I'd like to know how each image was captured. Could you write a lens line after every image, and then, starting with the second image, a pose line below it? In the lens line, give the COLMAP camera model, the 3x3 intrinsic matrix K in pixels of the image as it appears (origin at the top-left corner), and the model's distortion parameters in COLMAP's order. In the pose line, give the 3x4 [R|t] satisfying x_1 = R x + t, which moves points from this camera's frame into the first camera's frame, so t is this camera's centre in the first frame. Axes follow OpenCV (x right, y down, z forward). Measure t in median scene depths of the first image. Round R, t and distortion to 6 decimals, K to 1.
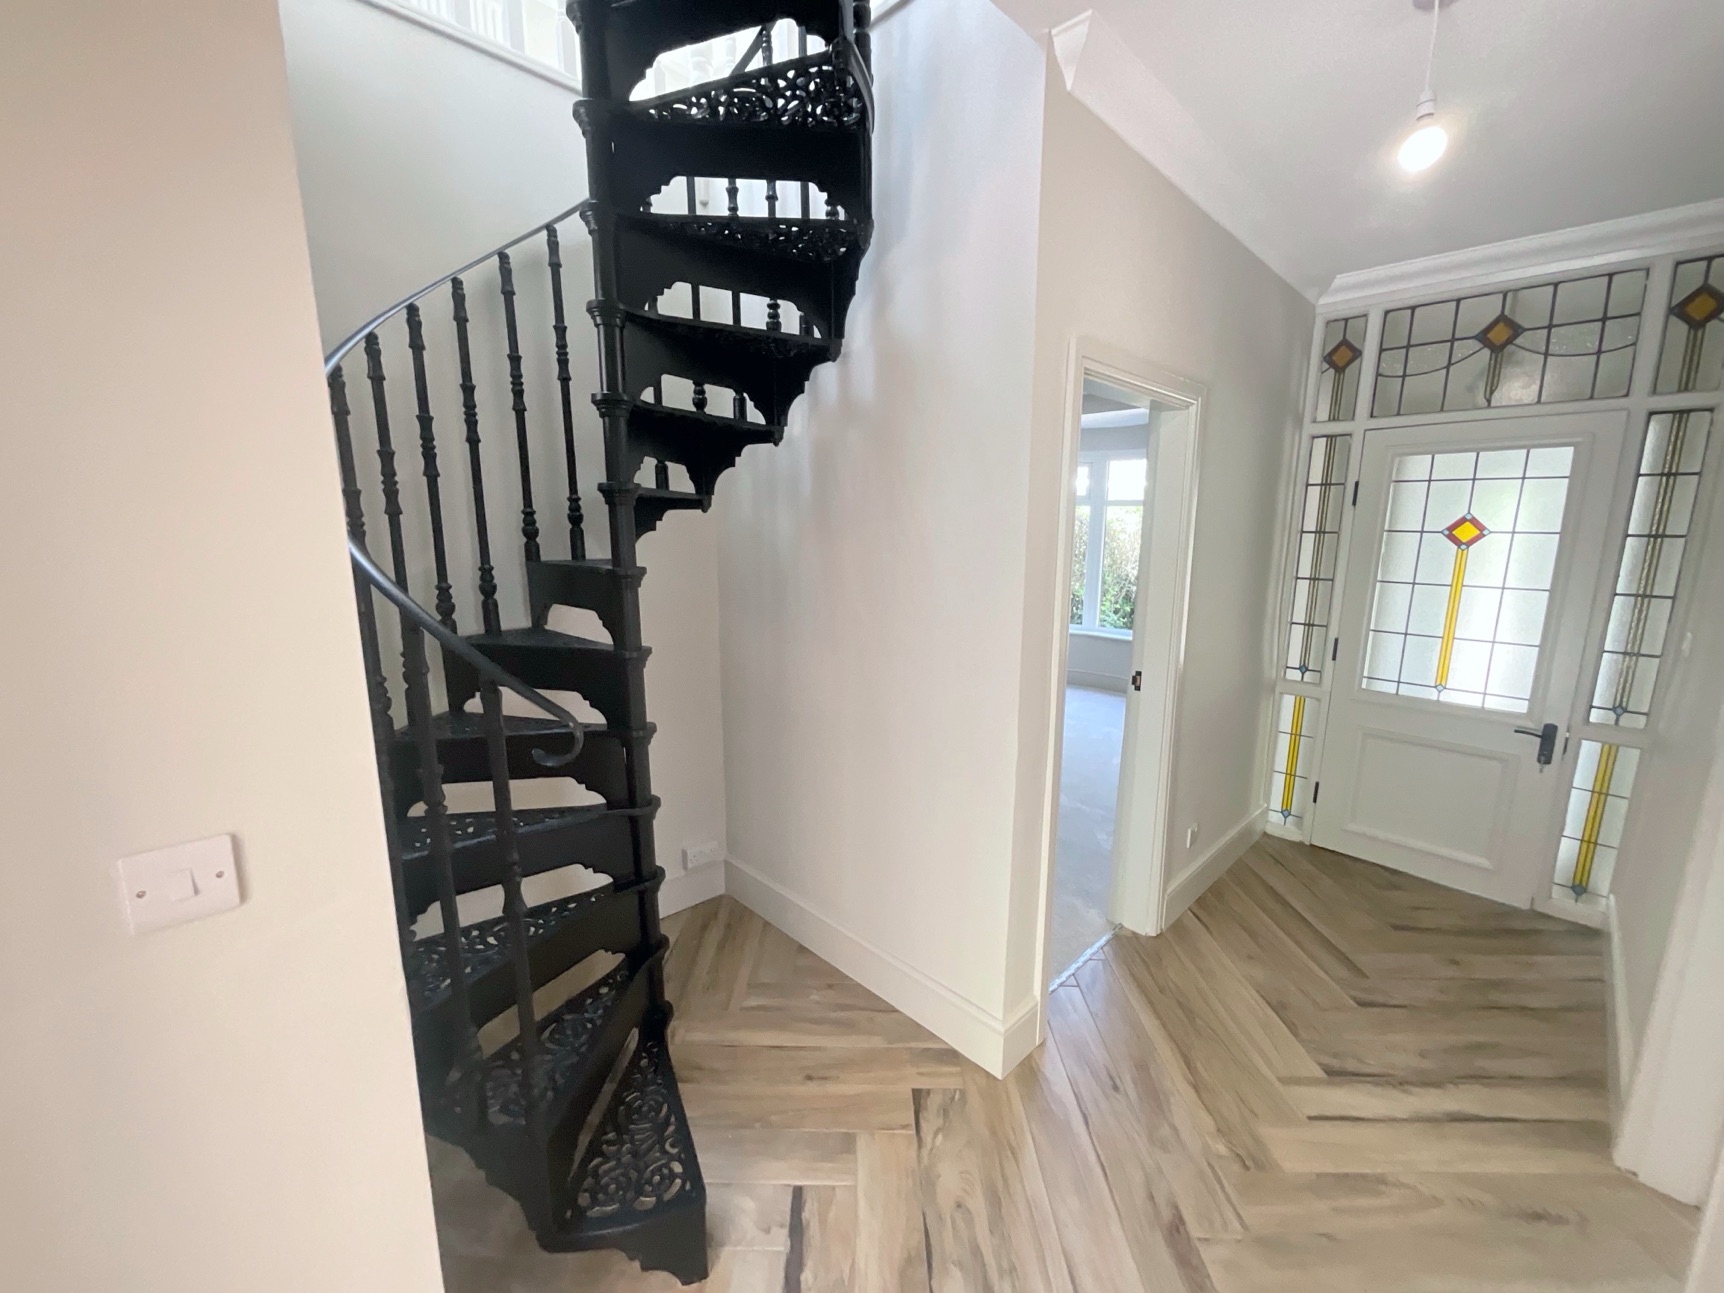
lens RADIAL K [[699.8, 0, 862.0], [0, 699.8, 646.5], [0, 0, 1]] dist [0.002418, -0.000161]
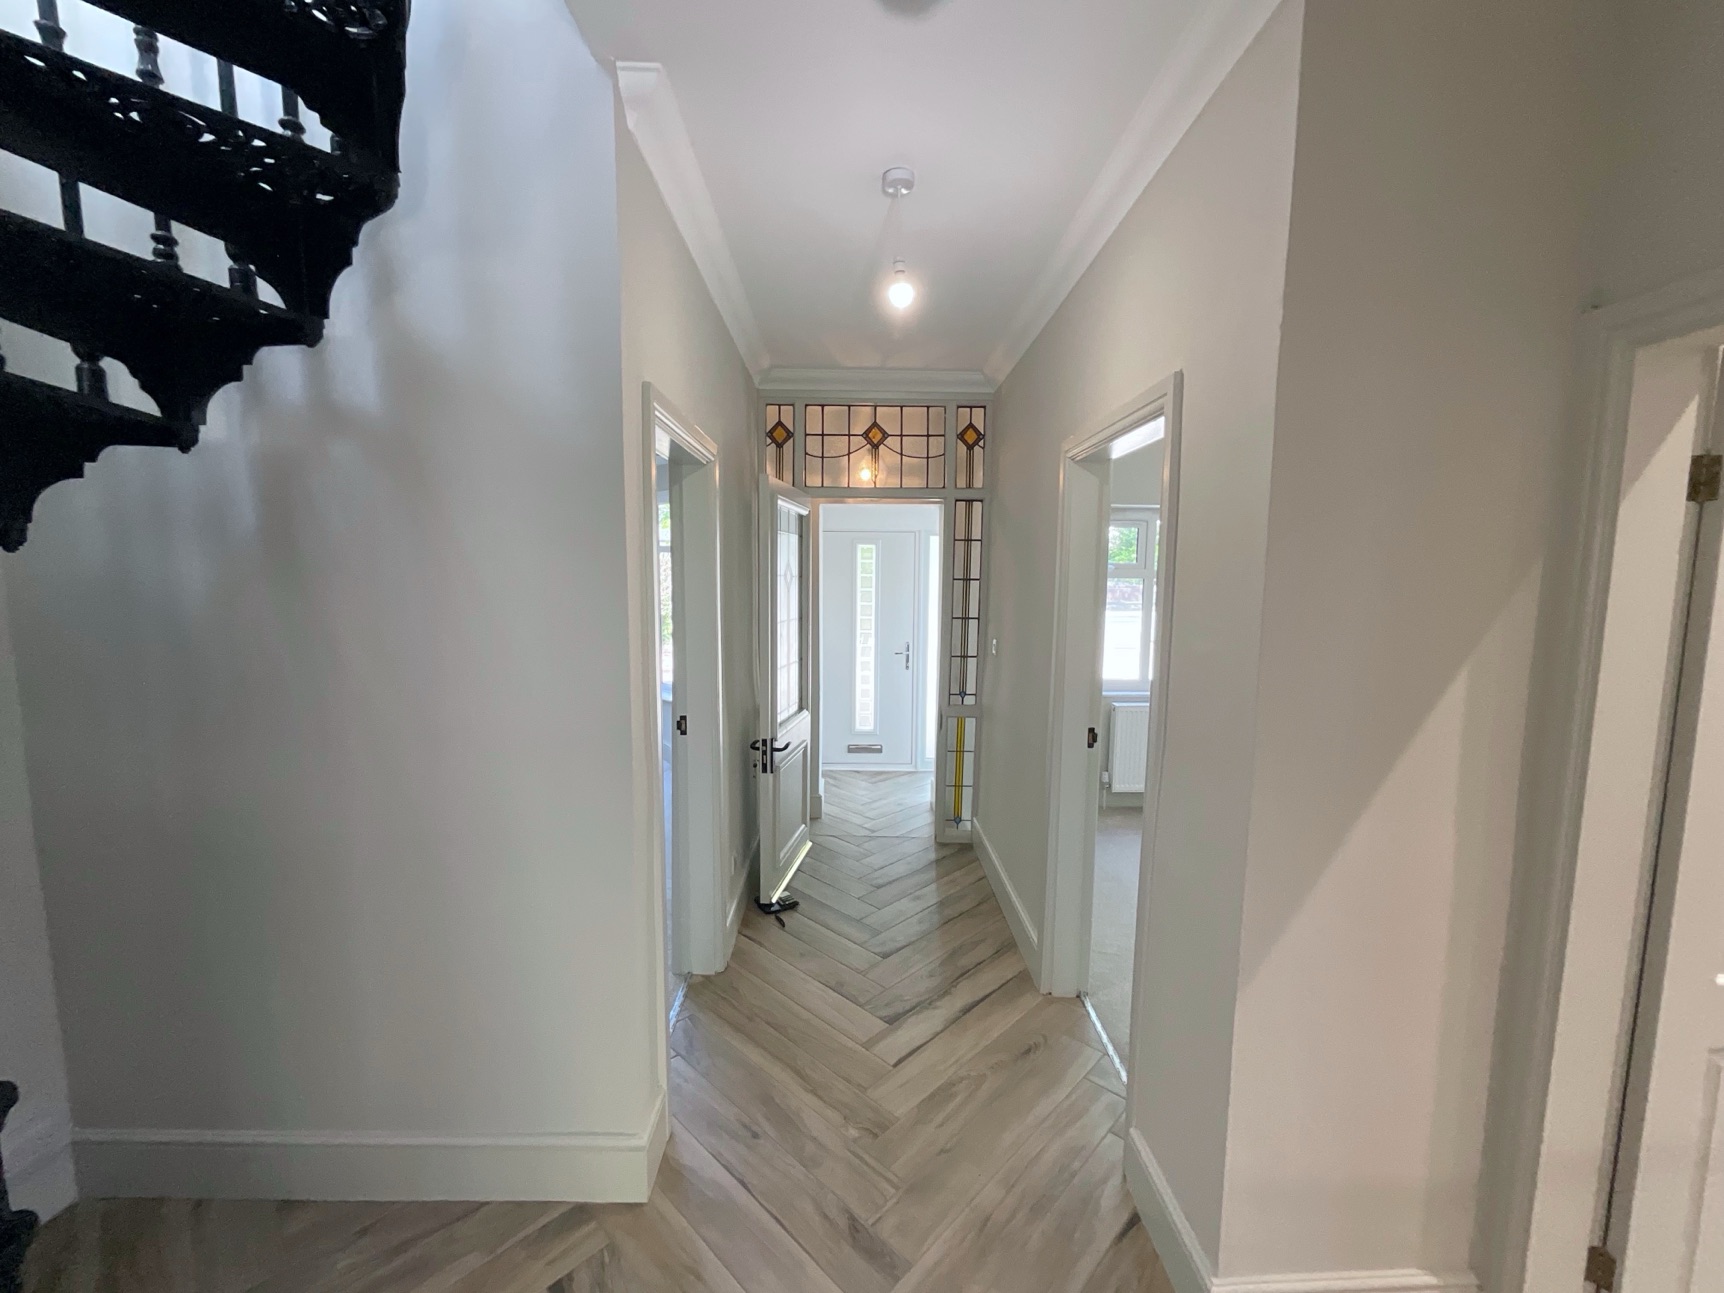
lens RADIAL K [[703.4, 0, 859.0], [0, 703.4, 645.9], [0, 0, 1]] dist [0.000183, -0.000324]
pose [[0.694587, -0.076883, 0.715289, -0.183734], [0.125893, 0.991921, -0.015632, -0.020289], [-0.708308, 0.100907, 0.698654, 0.125639]]
